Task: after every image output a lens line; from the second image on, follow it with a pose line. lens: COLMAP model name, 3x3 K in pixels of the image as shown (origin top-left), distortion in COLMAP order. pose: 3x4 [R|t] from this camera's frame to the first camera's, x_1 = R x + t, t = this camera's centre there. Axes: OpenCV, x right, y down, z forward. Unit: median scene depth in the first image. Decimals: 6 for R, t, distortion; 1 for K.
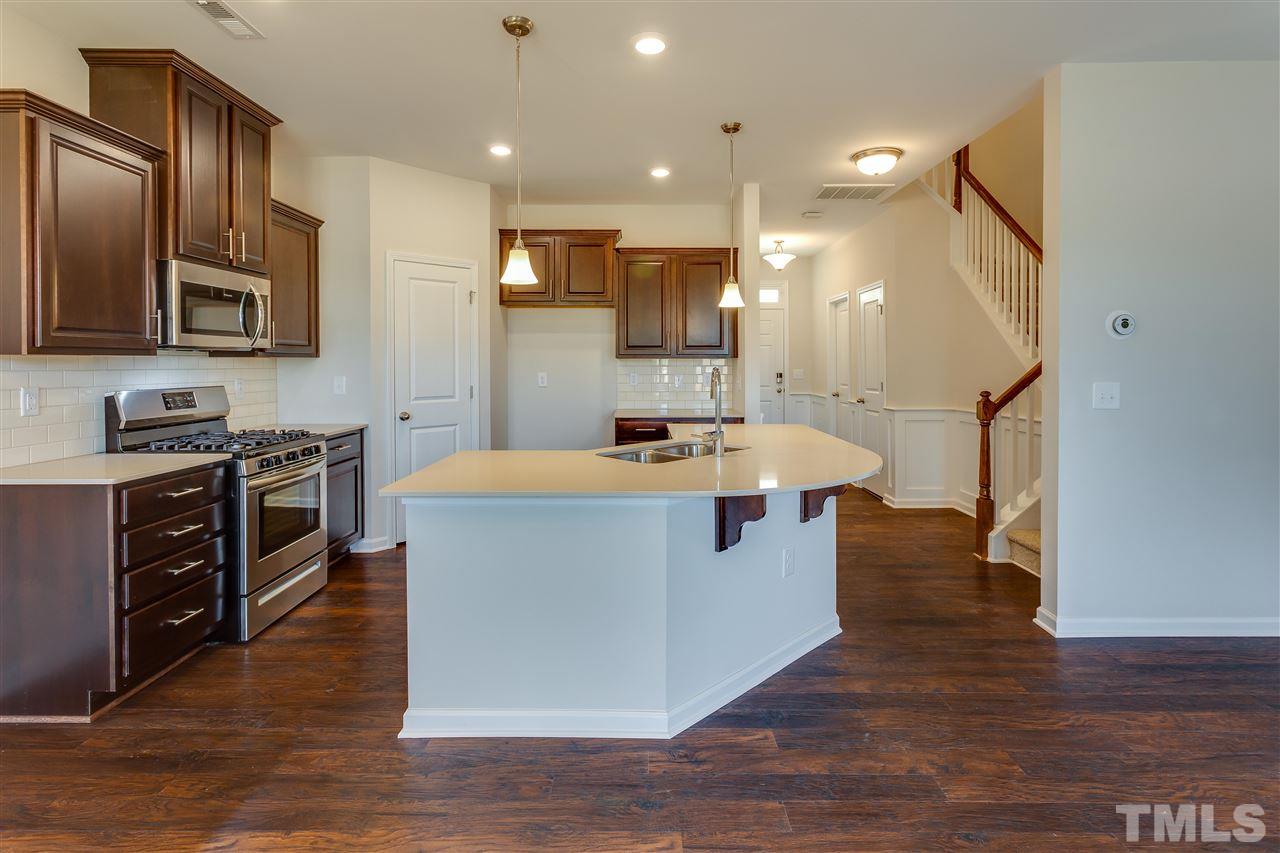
lens RADIAL K [[624.0, 0, 645.6], [0, 624.0, 371.6], [0, 0, 1]] dist [0.000395, -0.000056]
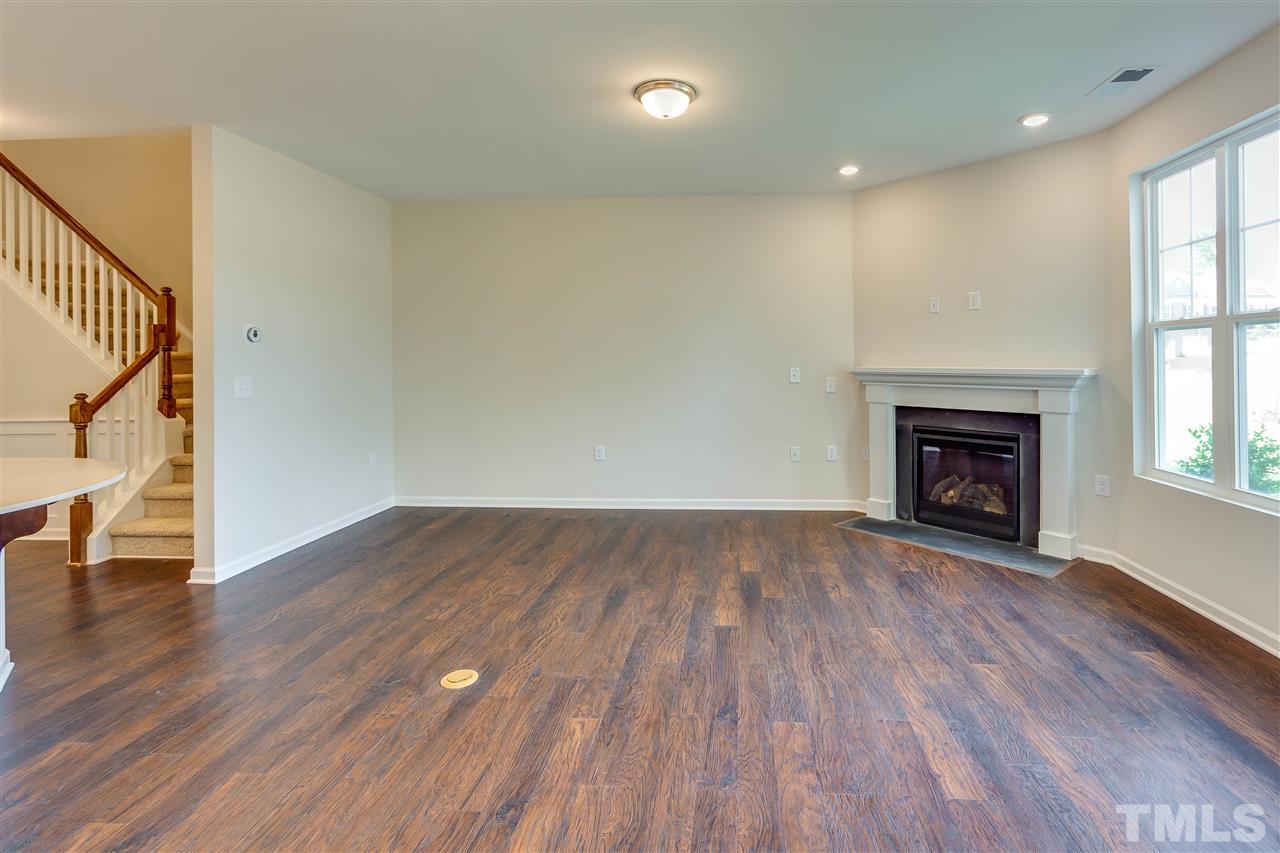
lens RADIAL K [[624.0, 0, 645.6], [0, 624.0, 371.6], [0, 0, 1]] dist [0.000395, -0.000056]
pose [[0.143371, -0.021215, 0.989442, -0.437145], [0.023876, 0.999553, 0.017972, 0.000831], [-0.989381, 0.021048, 0.143814, -0.035426]]
